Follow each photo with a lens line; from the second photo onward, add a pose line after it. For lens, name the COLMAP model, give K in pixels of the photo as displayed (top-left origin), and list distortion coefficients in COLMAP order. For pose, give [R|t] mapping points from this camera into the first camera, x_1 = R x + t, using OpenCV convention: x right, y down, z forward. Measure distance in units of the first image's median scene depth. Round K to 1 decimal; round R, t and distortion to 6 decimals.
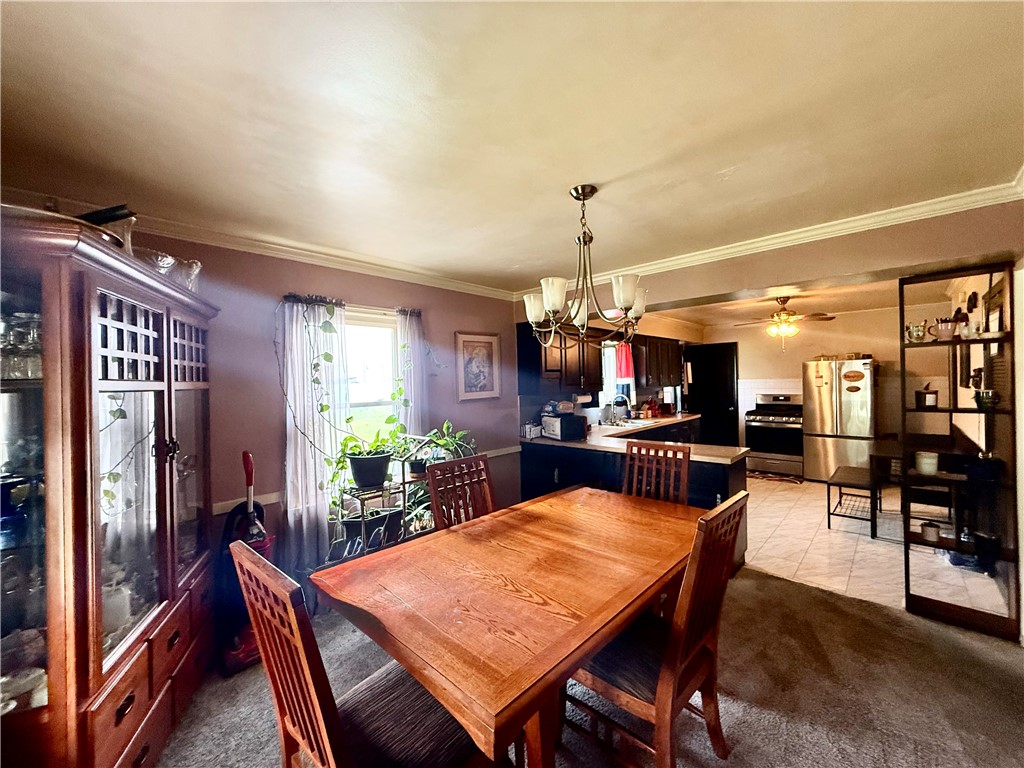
lens RADIAL K [[408.1, 0, 512.0], [0, 408.1, 384.0], [0, 0, 1]] dist [-0.003940, -0.000329]
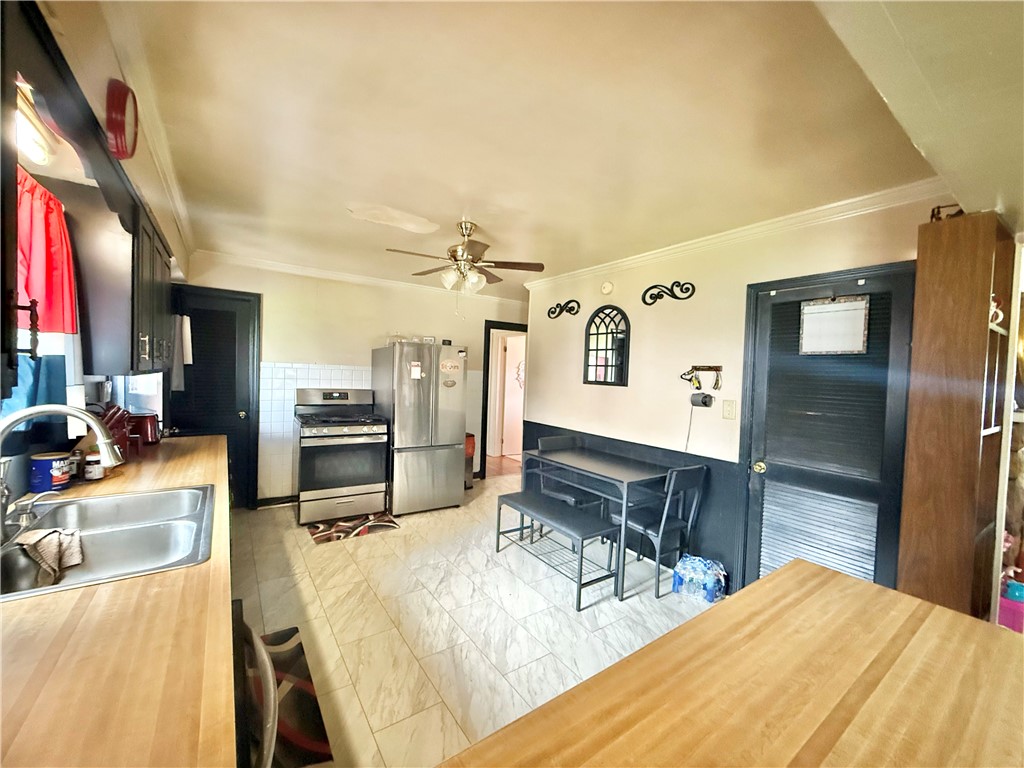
lens RADIAL K [[408.1, 0, 512.0], [0, 408.1, 384.0], [0, 0, 1]] dist [-0.003940, -0.000329]
pose [[0.197261, 0.004221, 0.980342, 0.171881], [-0.038493, 0.999253, 0.003443, 0.009308], [-0.979595, -0.038415, 0.197276, 1.208505]]
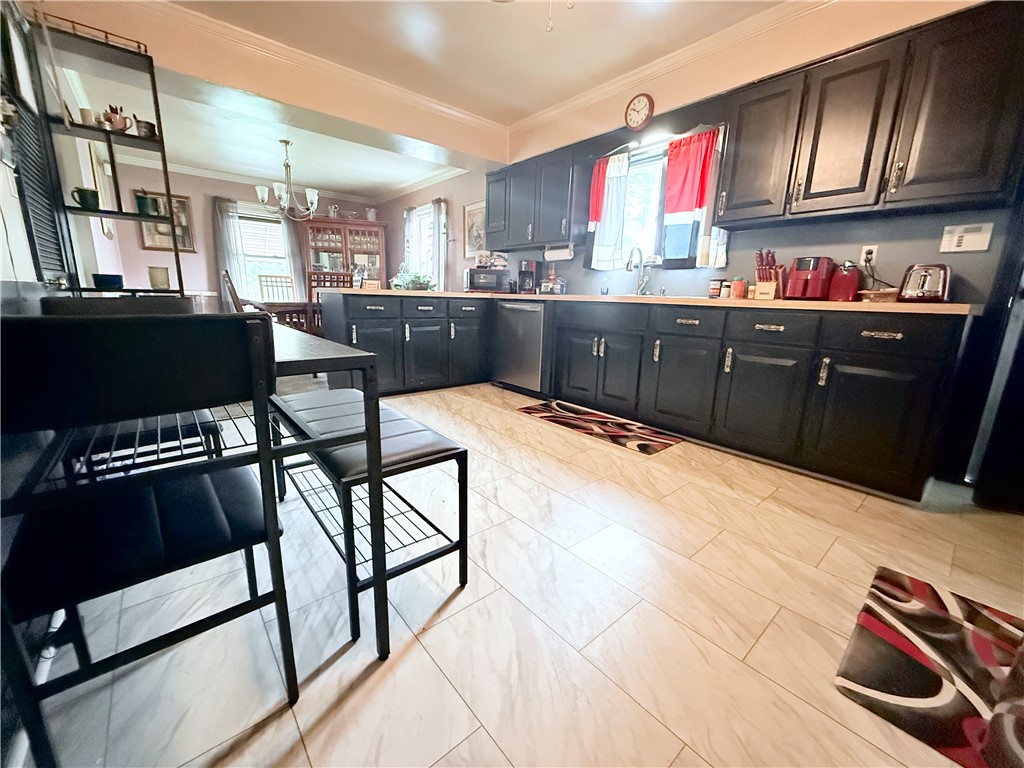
lens RADIAL K [[408.1, 0, 512.0], [0, 408.1, 384.0], [0, 0, 1]] dist [-0.003940, -0.000329]
pose [[-0.104531, 0.234161, -0.966562, 1.503609], [-0.025911, 0.970915, 0.238017, 0.142849], [0.994184, 0.049924, -0.095424, 1.505220]]
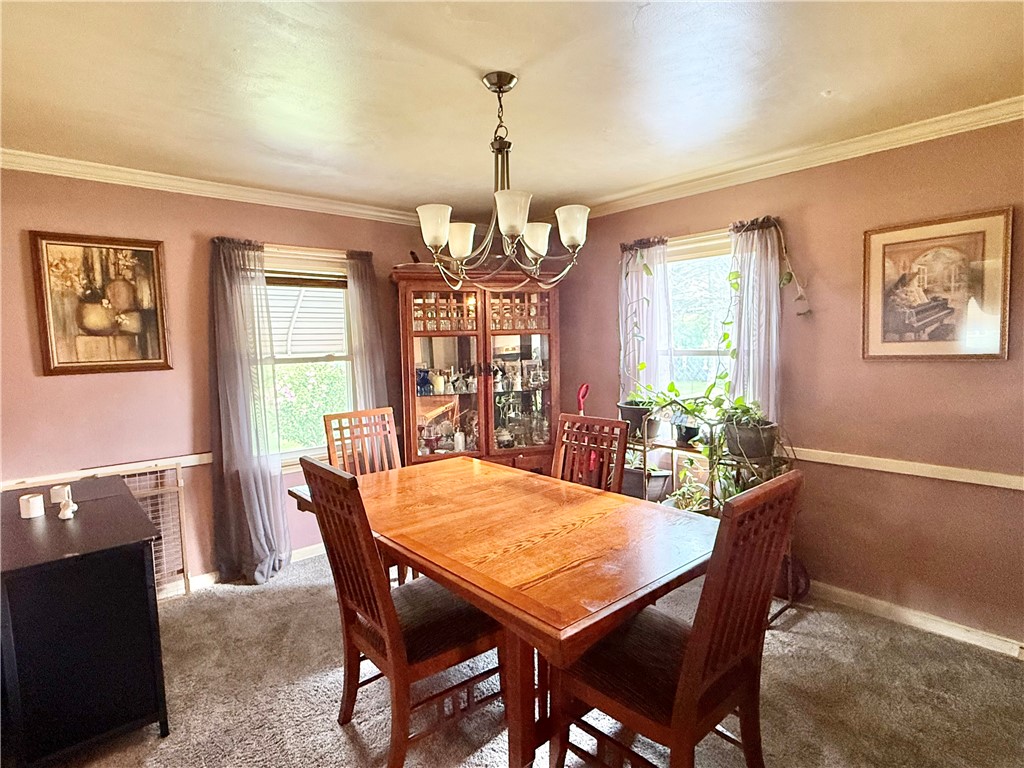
lens RADIAL K [[550.5, 0, 512.0], [0, 550.5, 384.0], [0, 0, 1]] dist [-0.002063, 0.000225]
pose [[-0.084320, 0.111269, -0.990207, 0.758448], [0.024139, 0.993682, 0.109604, -0.017712], [0.996146, -0.014661, -0.086474, 0.664705]]
